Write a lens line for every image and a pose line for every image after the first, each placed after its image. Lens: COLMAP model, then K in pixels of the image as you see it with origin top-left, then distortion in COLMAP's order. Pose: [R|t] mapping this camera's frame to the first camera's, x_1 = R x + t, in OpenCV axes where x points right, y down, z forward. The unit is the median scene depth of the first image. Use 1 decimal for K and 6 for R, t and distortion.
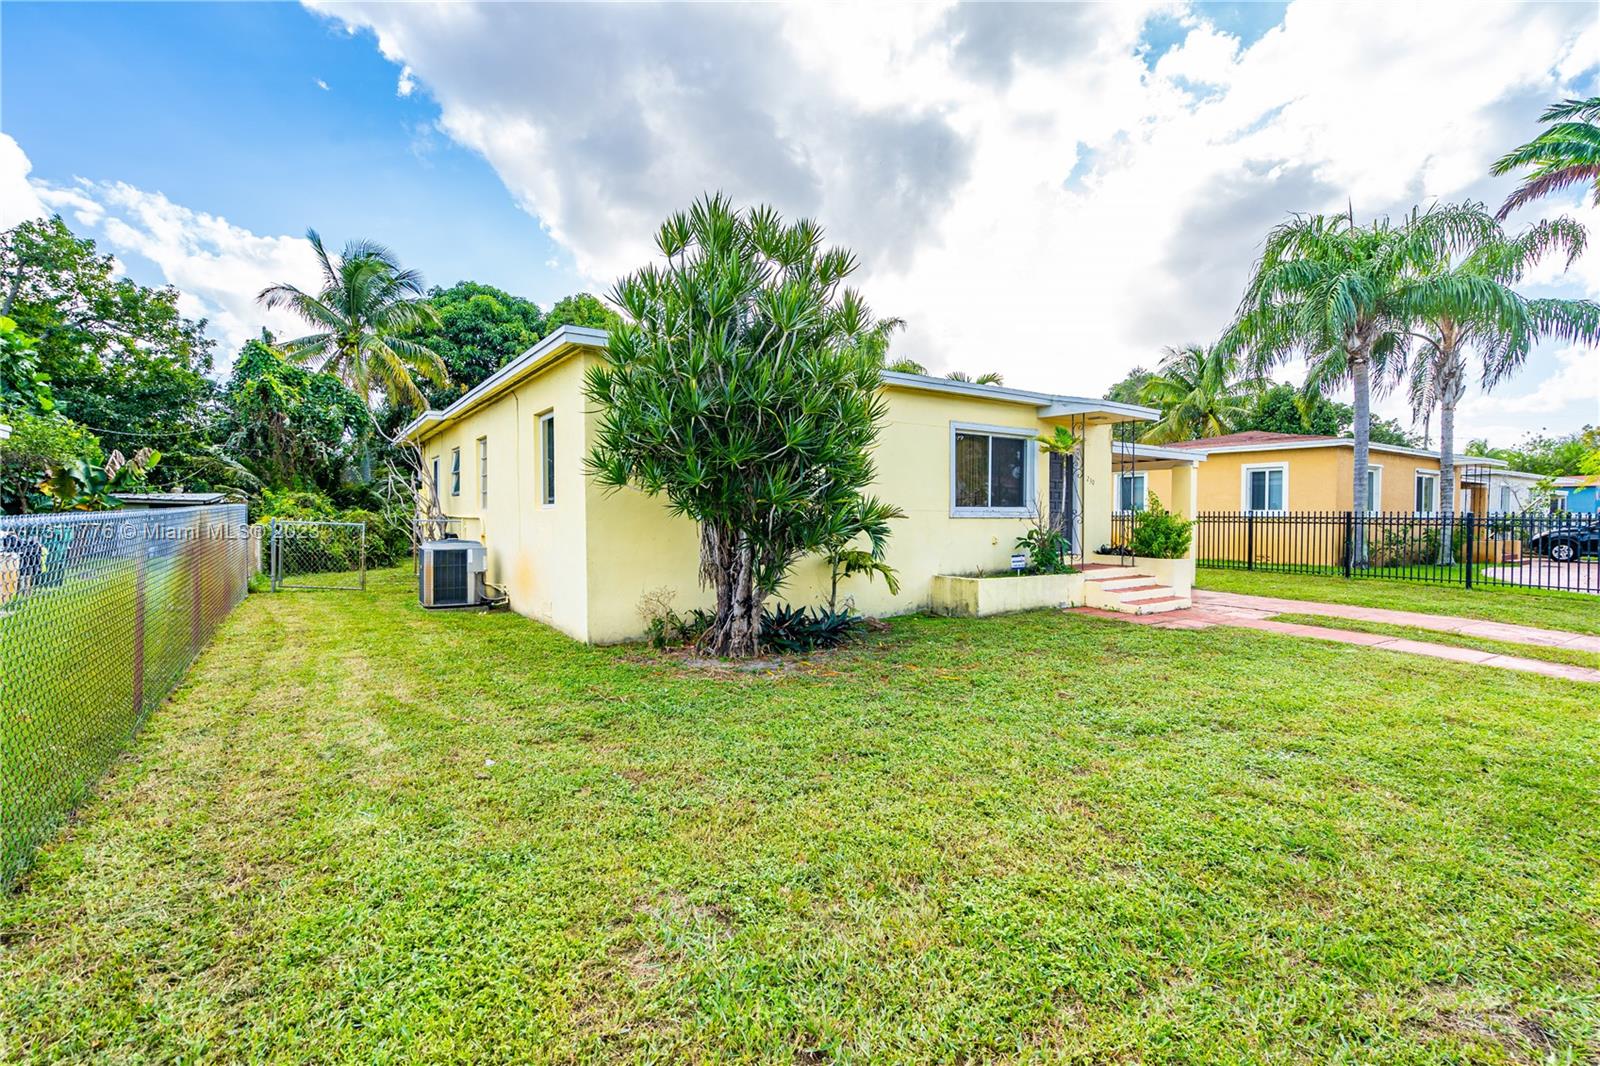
lens RADIAL K [[750.8, 0, 794.8], [0, 750.8, 498.9], [0, 0, 1]] dist [-0.002018, -0.000841]
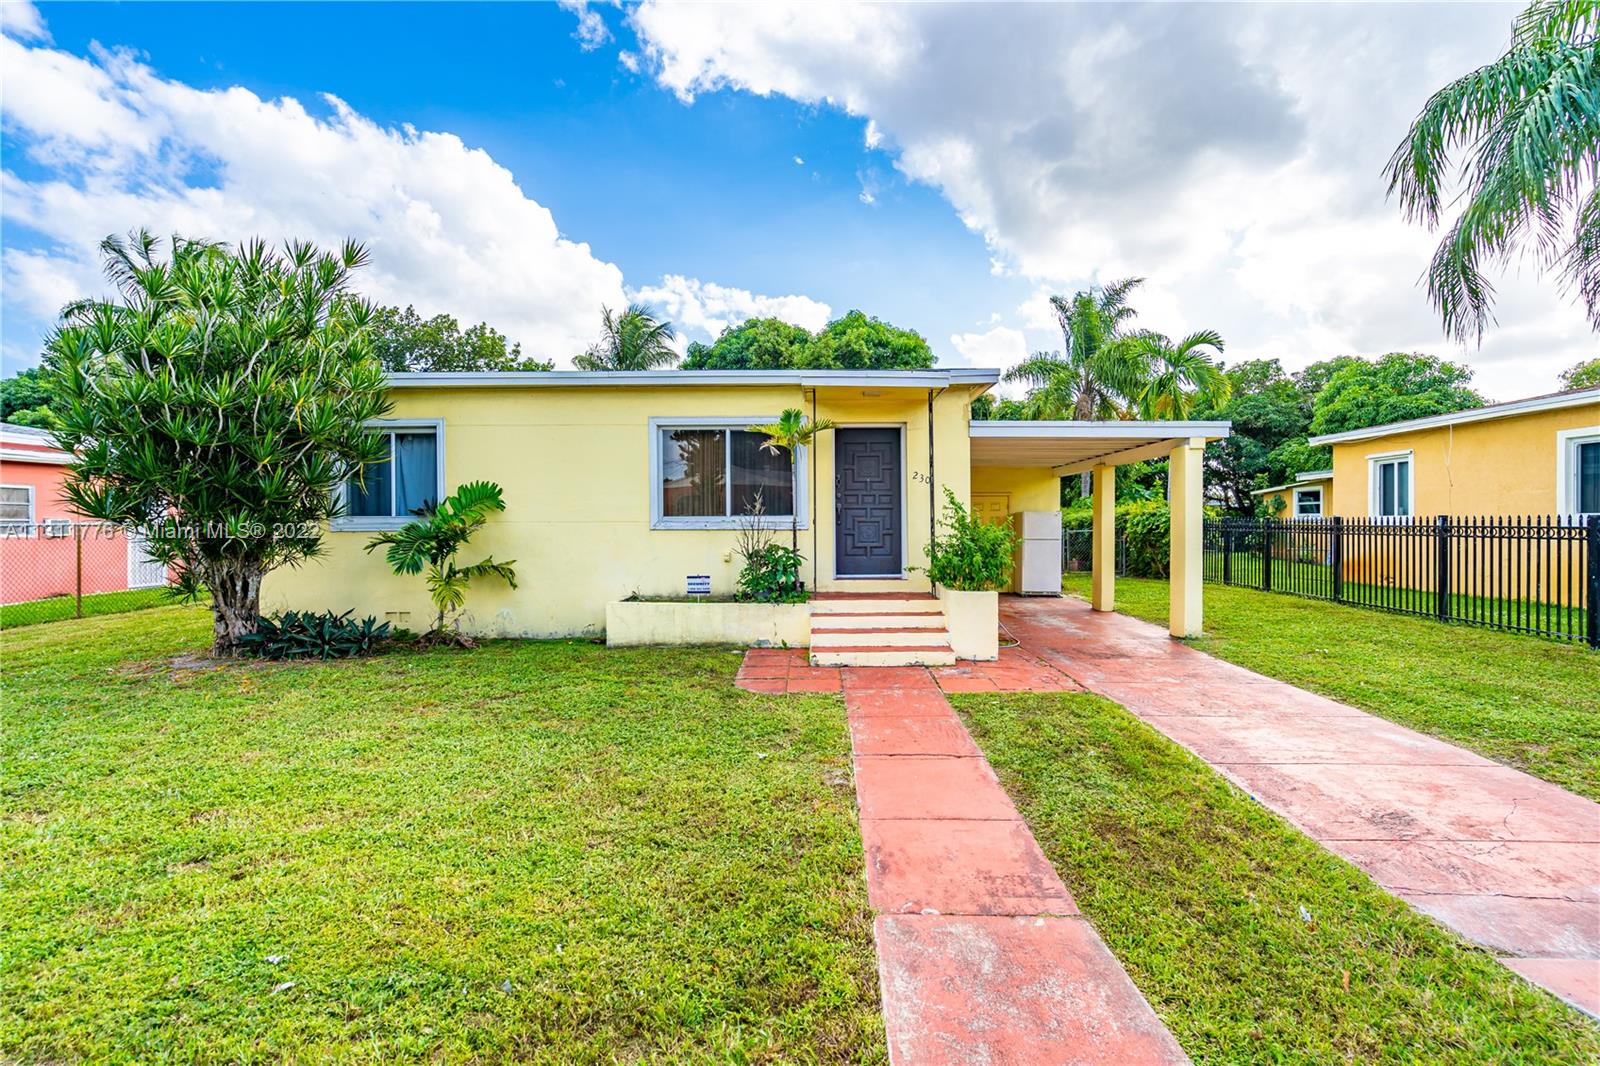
lens RADIAL K [[750.8, 0, 794.8], [0, 750.8, 498.9], [0, 0, 1]] dist [-0.002018, -0.000841]
pose [[0.802436, -0.017940, -0.596469, 0.739637], [0.014447, 0.999839, -0.010637, 0.002096], [0.596563, -0.000082, 0.802566, 0.352607]]
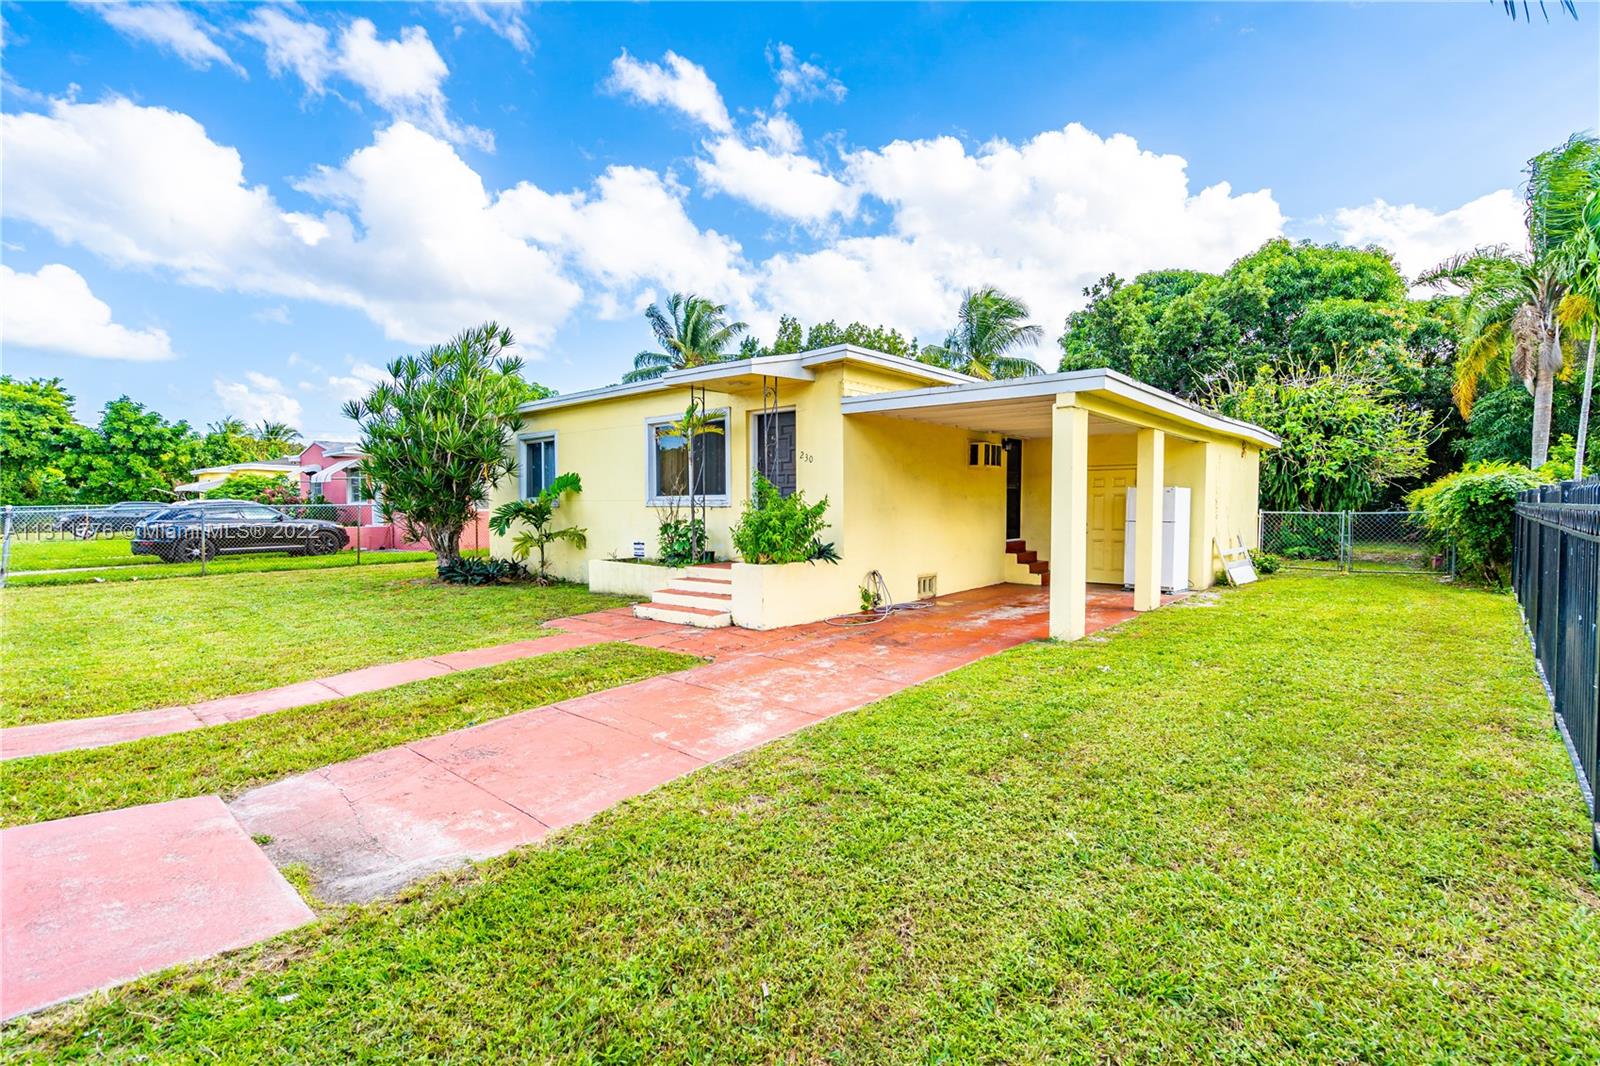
lens RADIAL K [[750.8, 0, 794.8], [0, 750.8, 498.9], [0, 0, 1]] dist [-0.002018, -0.000841]
pose [[0.243018, -0.006427, -0.970000, 1.138704], [0.029214, 0.999573, 0.000696, 0.016947], [0.969582, -0.028507, 0.243102, 0.811462]]
